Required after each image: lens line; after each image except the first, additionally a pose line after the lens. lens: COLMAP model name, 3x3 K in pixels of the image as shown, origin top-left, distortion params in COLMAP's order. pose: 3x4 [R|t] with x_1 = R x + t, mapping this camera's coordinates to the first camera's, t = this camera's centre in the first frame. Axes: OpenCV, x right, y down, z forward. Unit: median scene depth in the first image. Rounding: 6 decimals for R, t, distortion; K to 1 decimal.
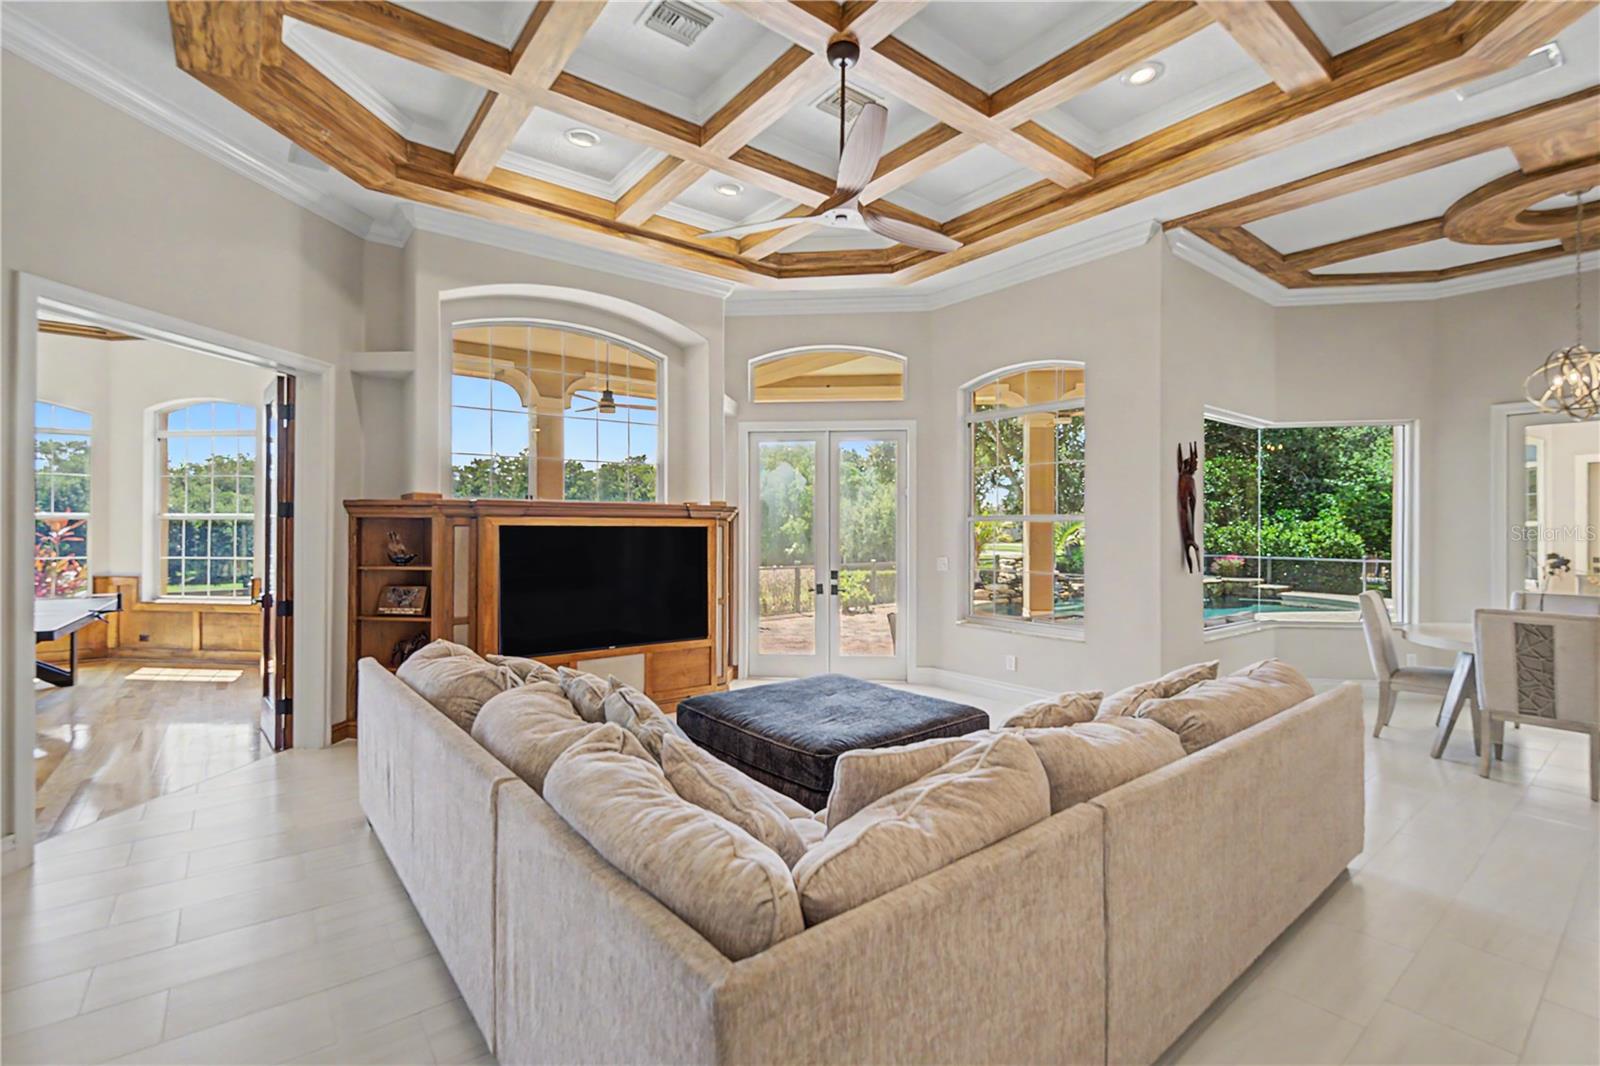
lens RADIAL K [[703.3, 0, 803.2], [0, 703.3, 521.8], [0, 0, 1]] dist [0.003883, 0.000316]
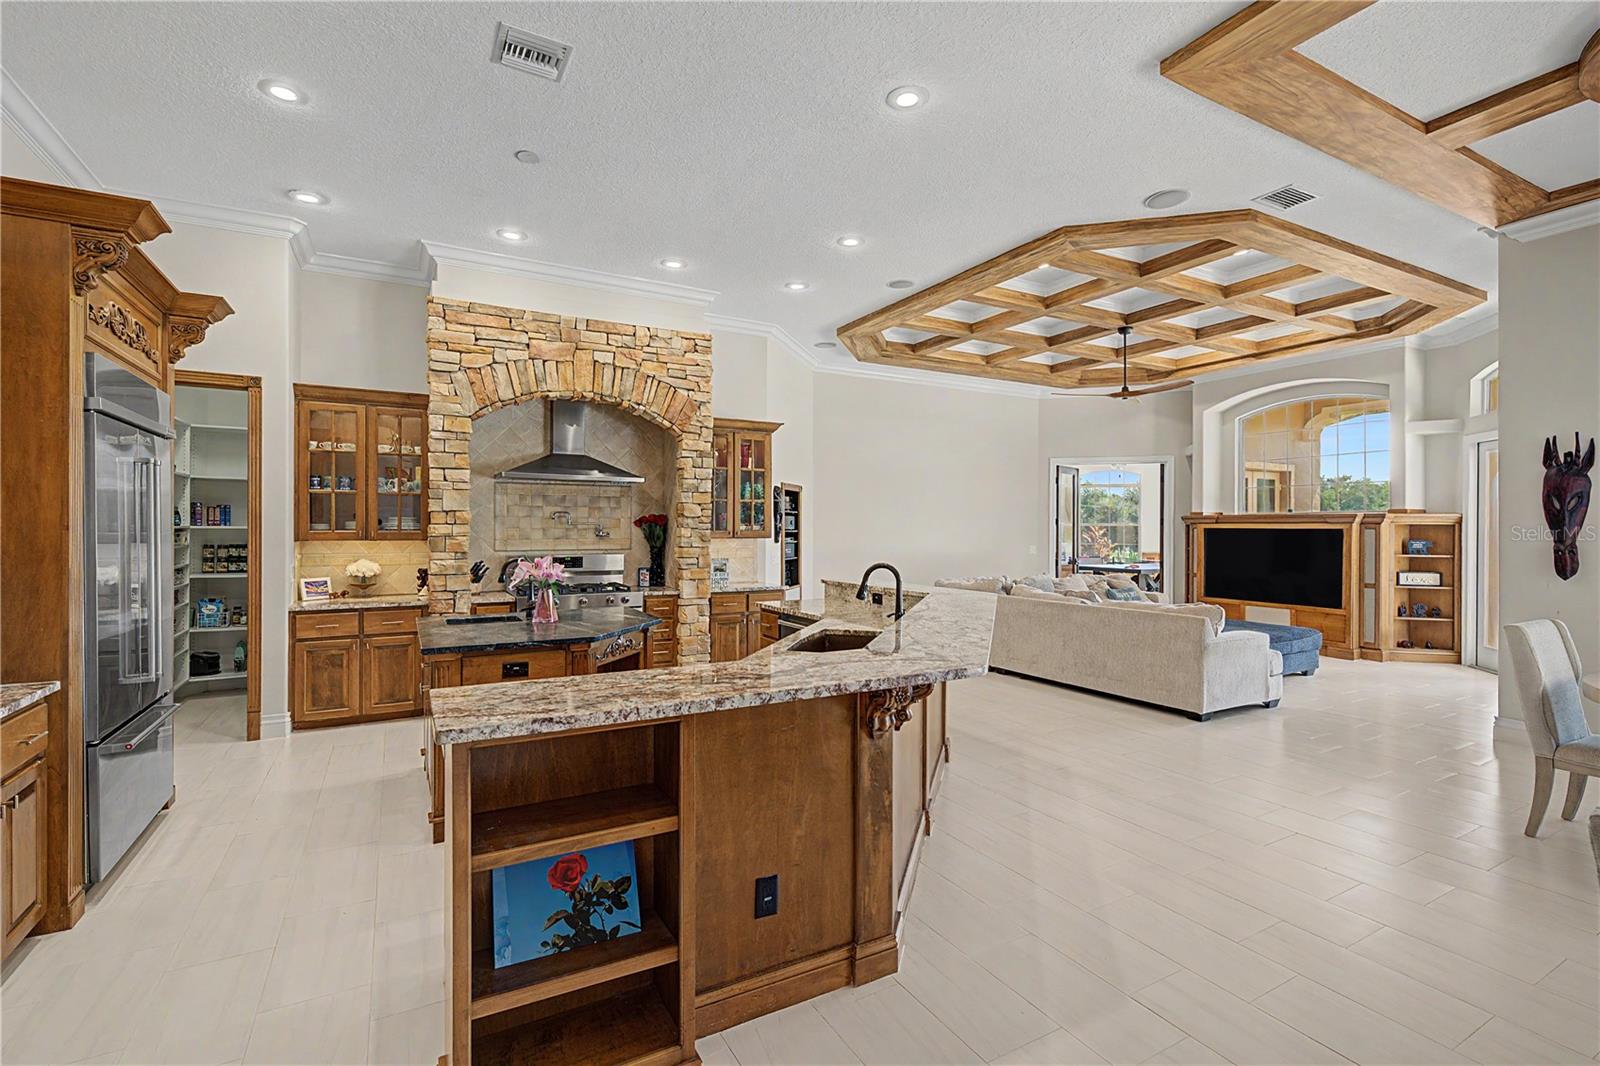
lens RADIAL K [[708.7, 0, 793.1], [0, 708.7, 530.3], [0, 0, 1]] dist [-0.000052, 0.000313]
pose [[-0.170638, 0.000765, -0.985334, 1.529507], [0.000925, 0.999999, 0.000616, 0.008004], [0.985333, -0.000806, -0.170638, 0.172339]]
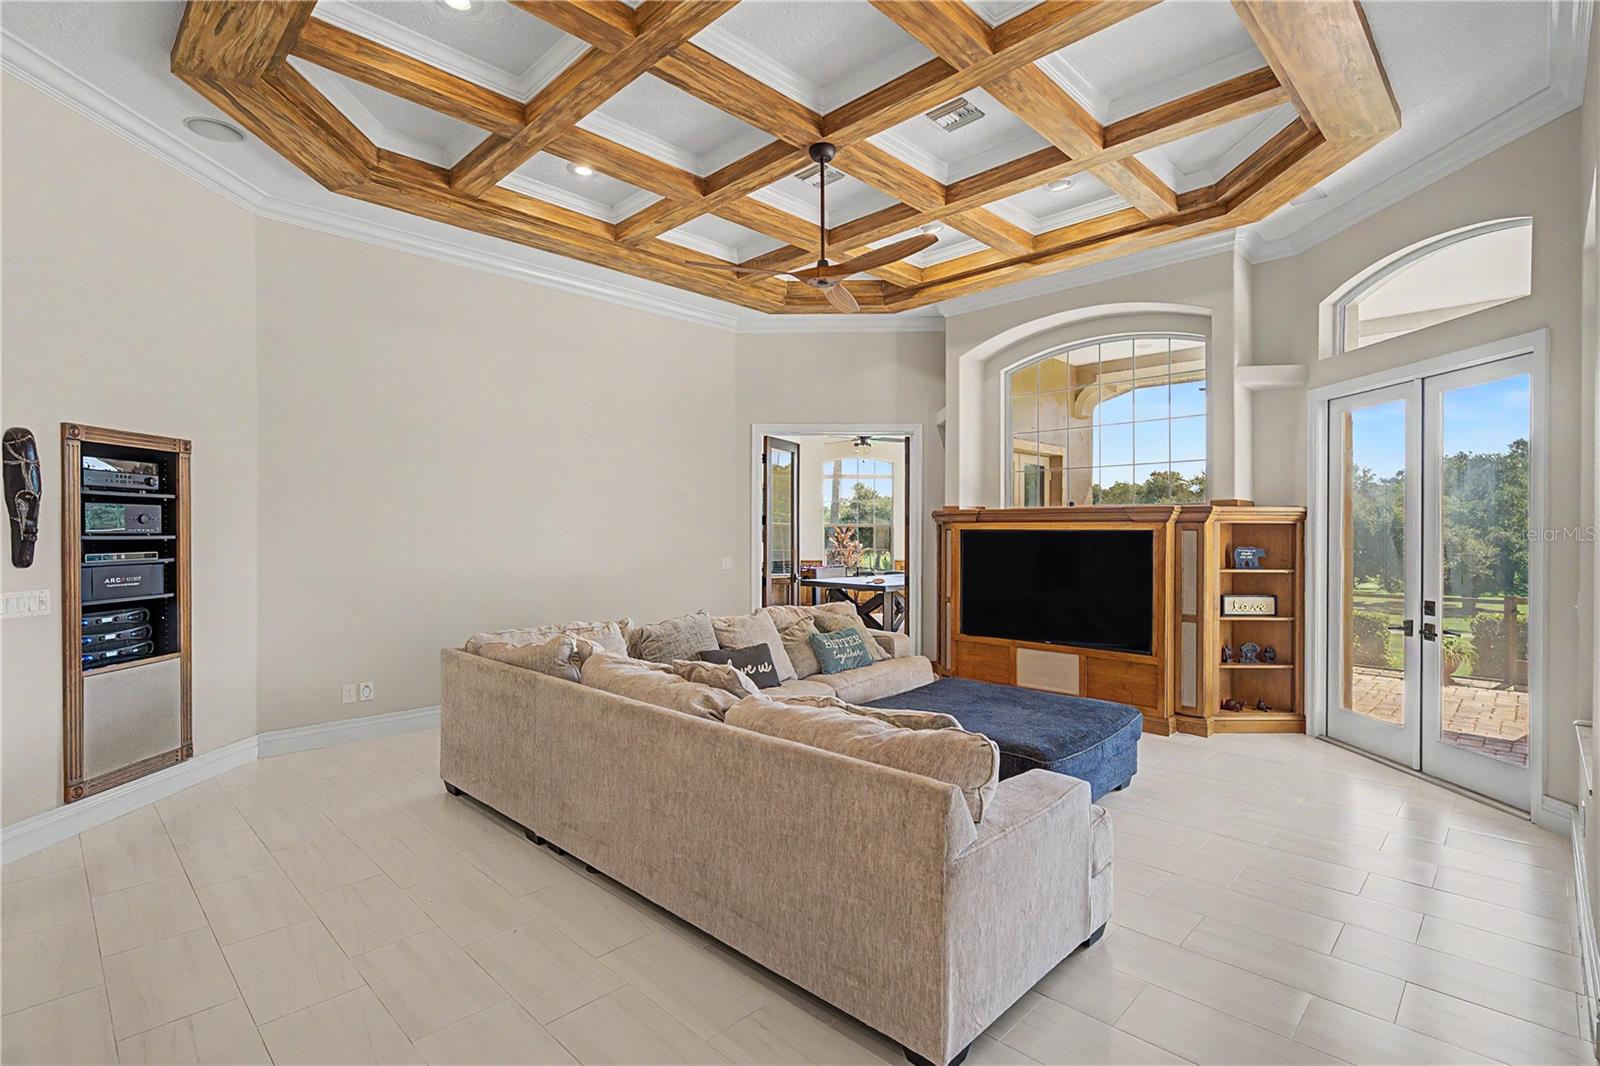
lens RADIAL K [[759.4, 0, 780.2], [0, 759.4, 535.5], [0, 0, 1]] dist [0.001570, -0.000681]
pose [[0.113342, 0.004868, -0.993544, 0.815985], [0.003724, 0.999979, 0.005325, 0.006747], [0.993549, -0.004304, 0.113322, 0.446279]]
